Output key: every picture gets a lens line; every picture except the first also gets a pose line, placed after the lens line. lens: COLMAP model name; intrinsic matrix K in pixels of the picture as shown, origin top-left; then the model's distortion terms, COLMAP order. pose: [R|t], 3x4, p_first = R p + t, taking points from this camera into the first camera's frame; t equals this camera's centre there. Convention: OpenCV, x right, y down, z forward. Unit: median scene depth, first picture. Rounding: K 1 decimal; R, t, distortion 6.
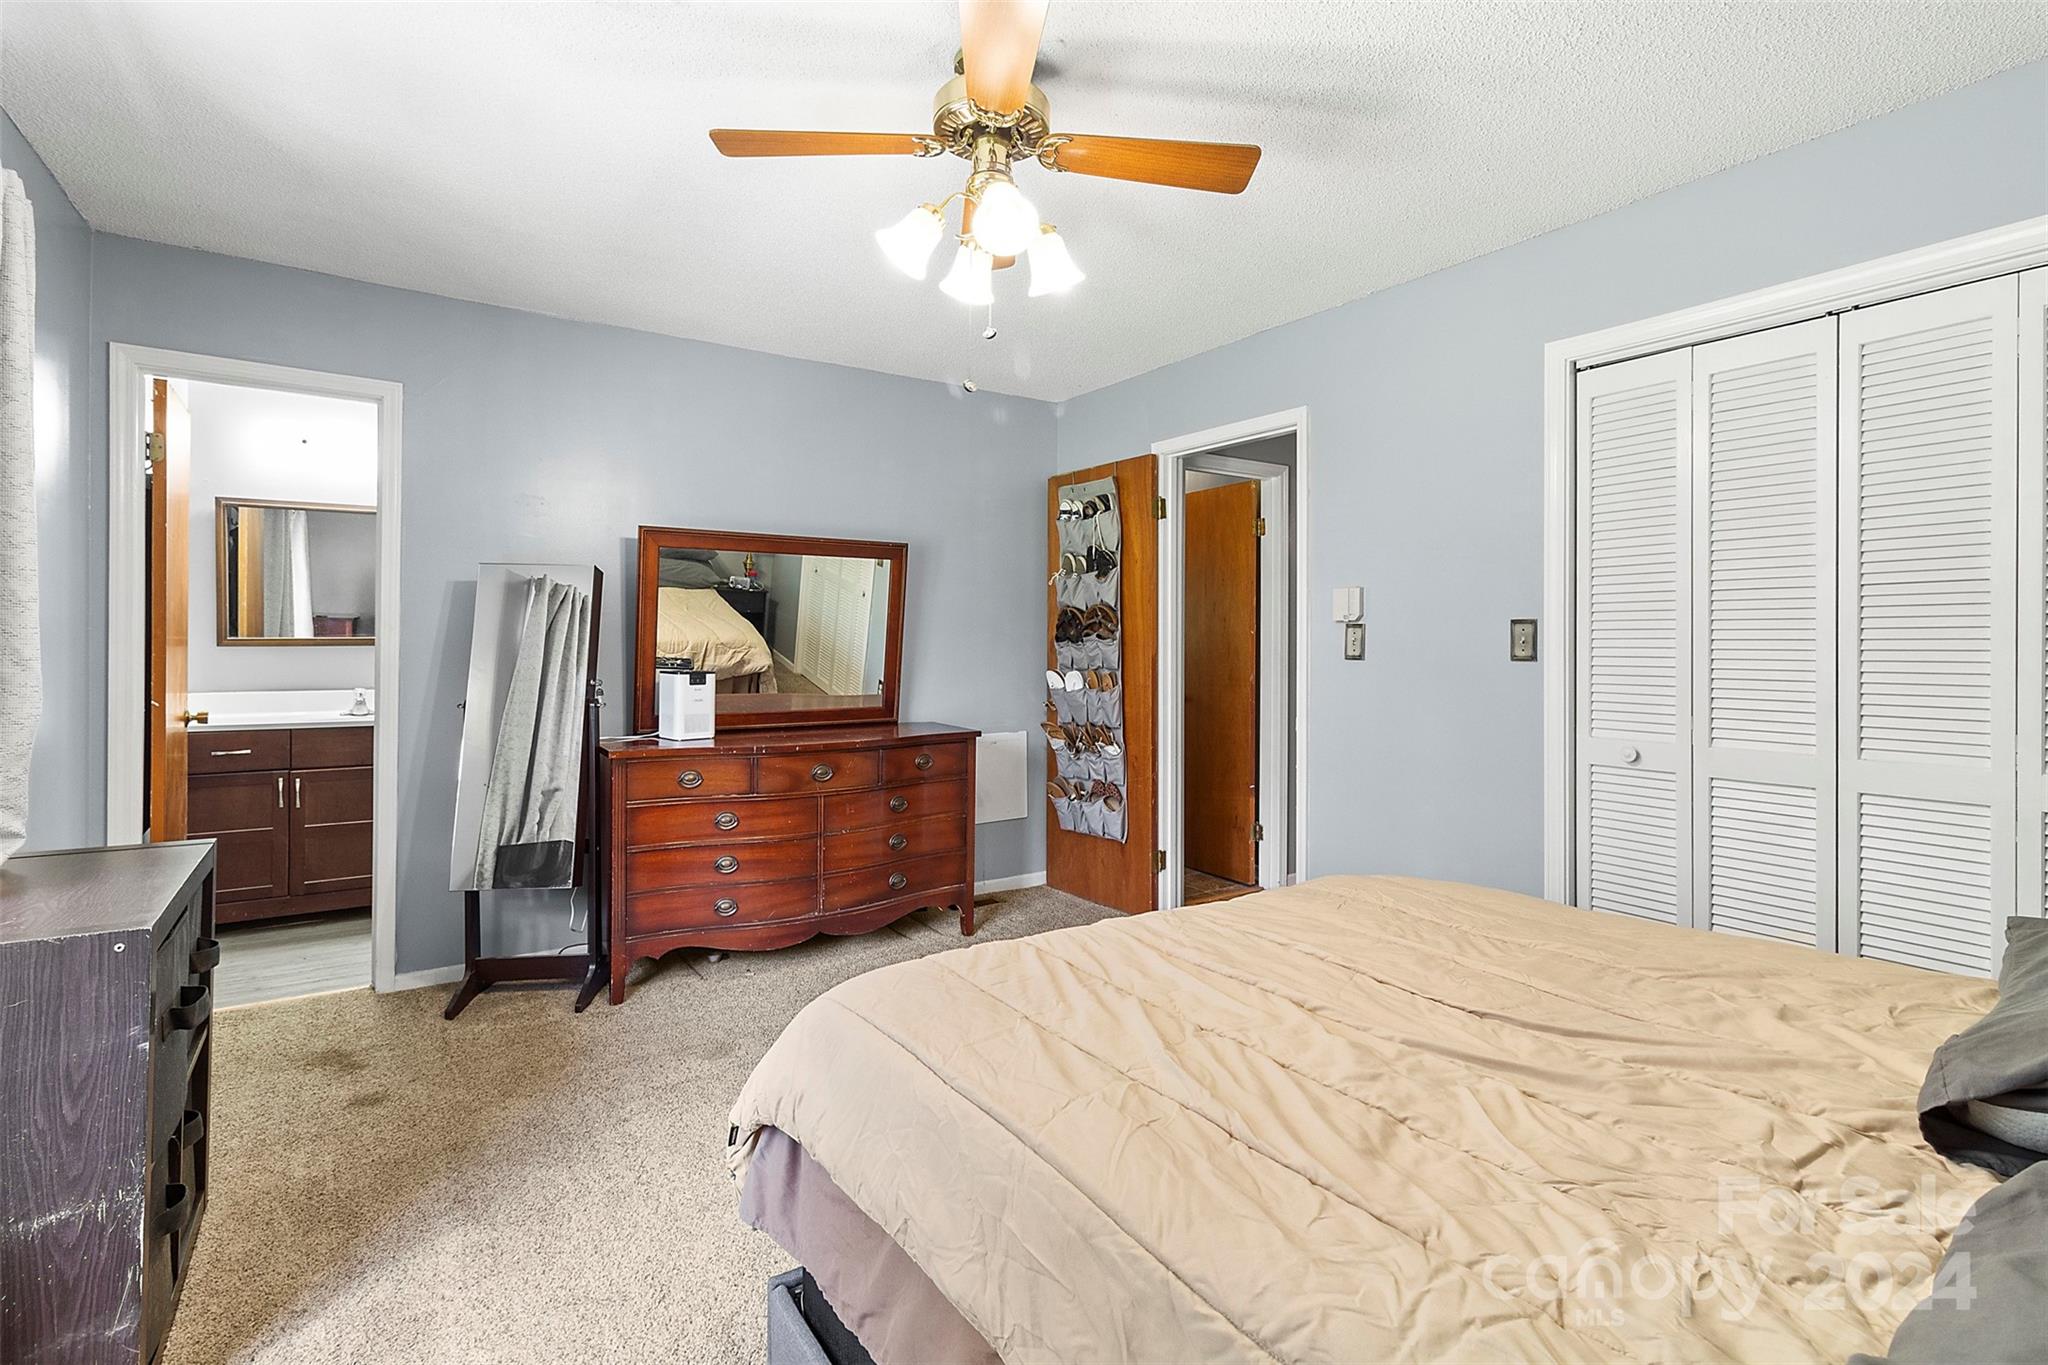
lens RADIAL K [[969.1, 0, 1053.7], [0, 969.1, 650.7], [0, 0, 1]] dist [-0.001186, -0.000049]
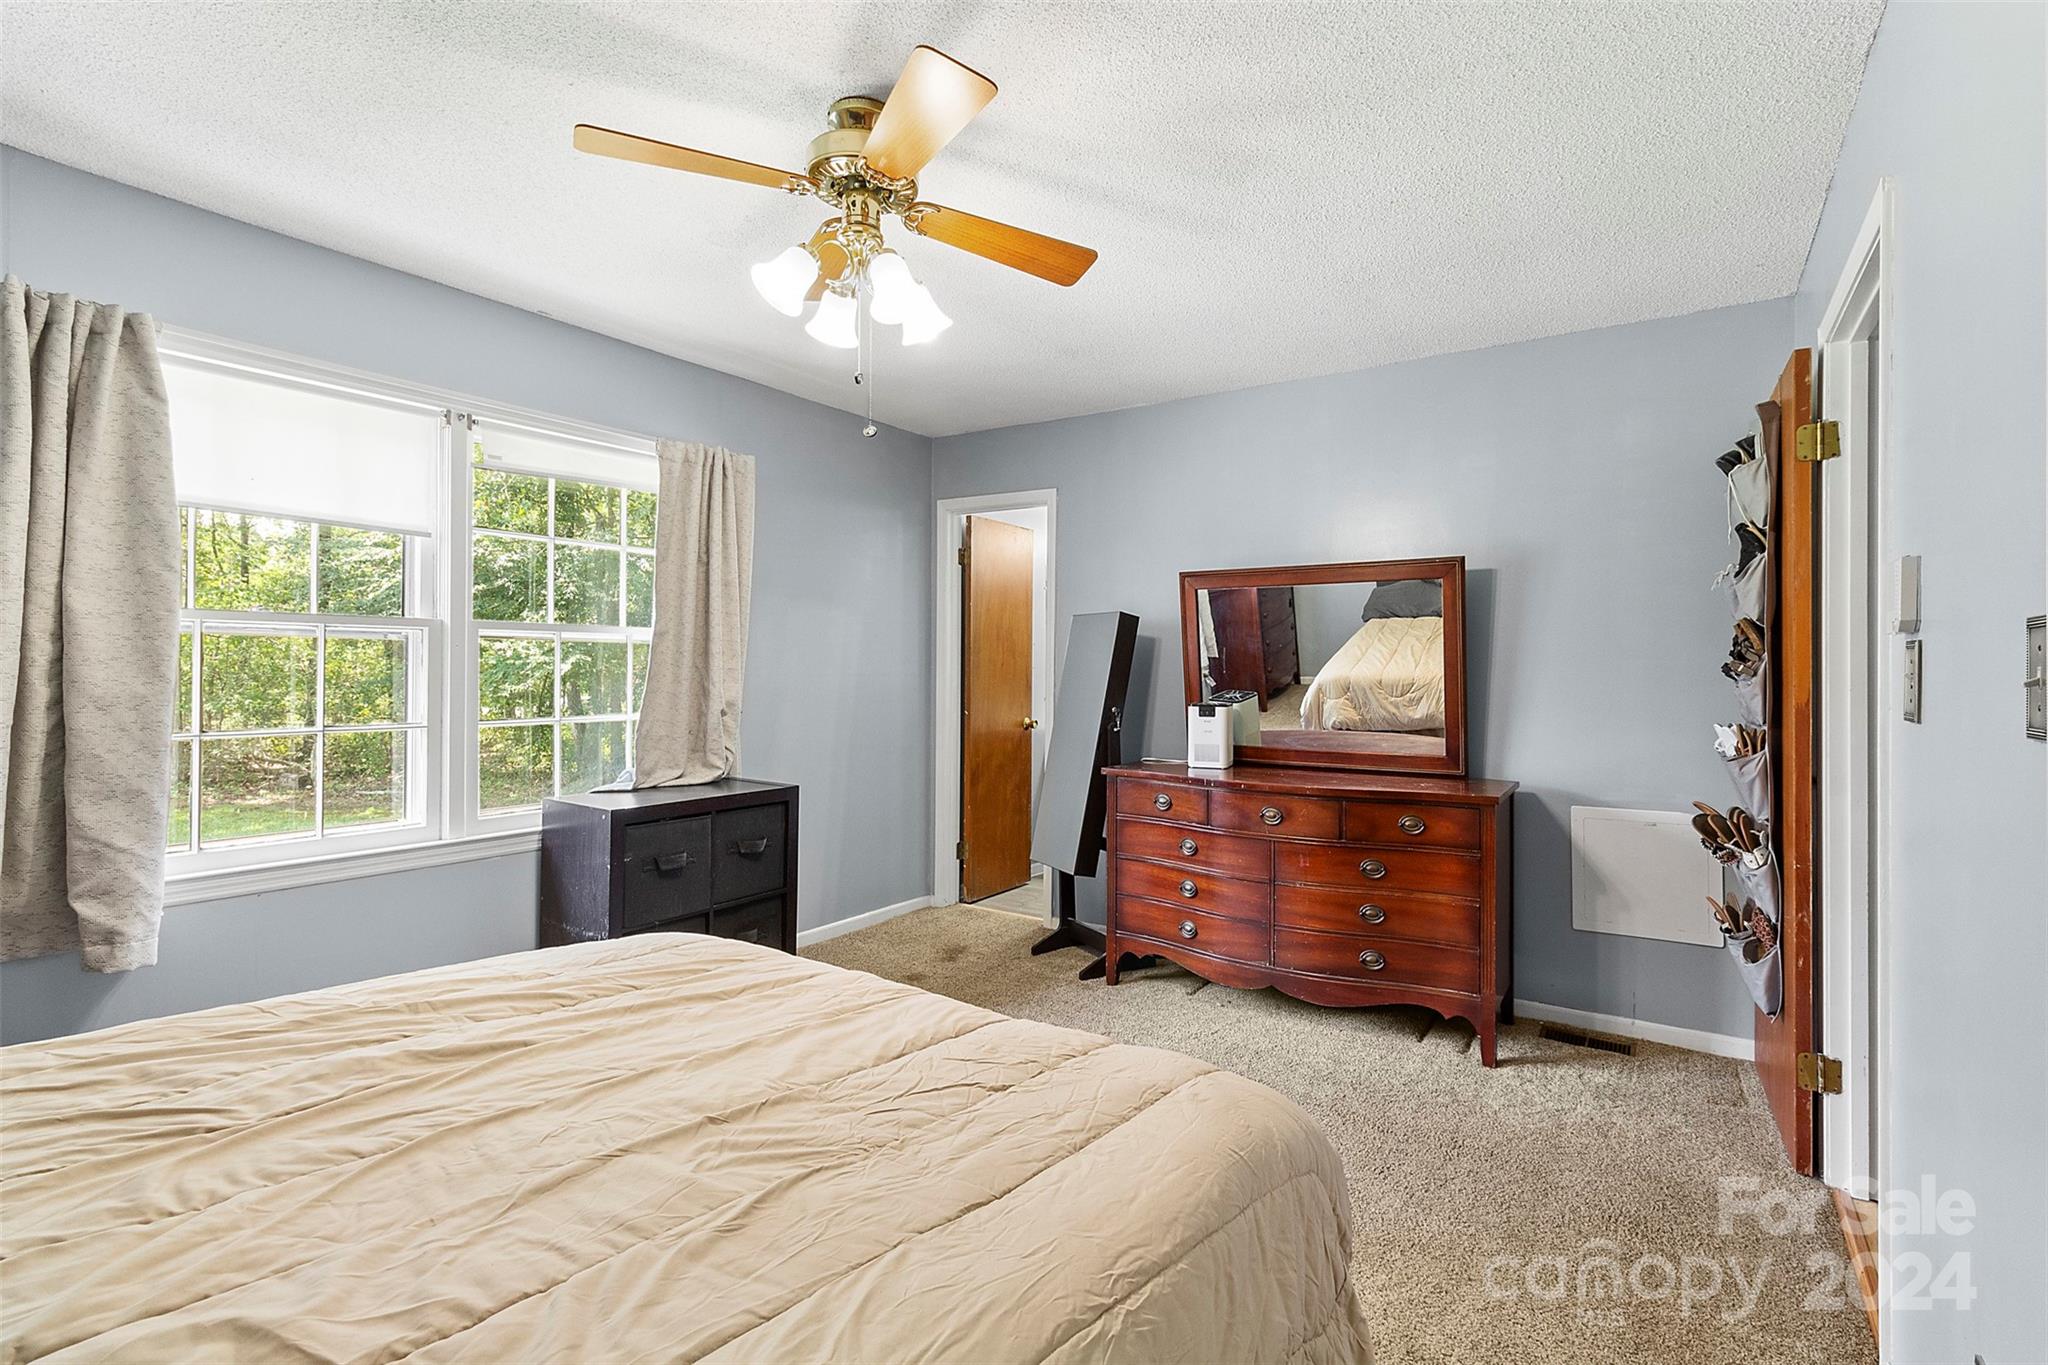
lens RADIAL K [[947.2, 0, 1048.5], [0, 947.2, 676.0], [0, 0, 1]] dist [-0.000047, 0.000052]
pose [[0.373125, 0.001991, -0.927779, 0.530159], [-0.013720, 0.999900, -0.003372, -0.004003], [0.927680, 0.013987, 0.373115, 0.450337]]
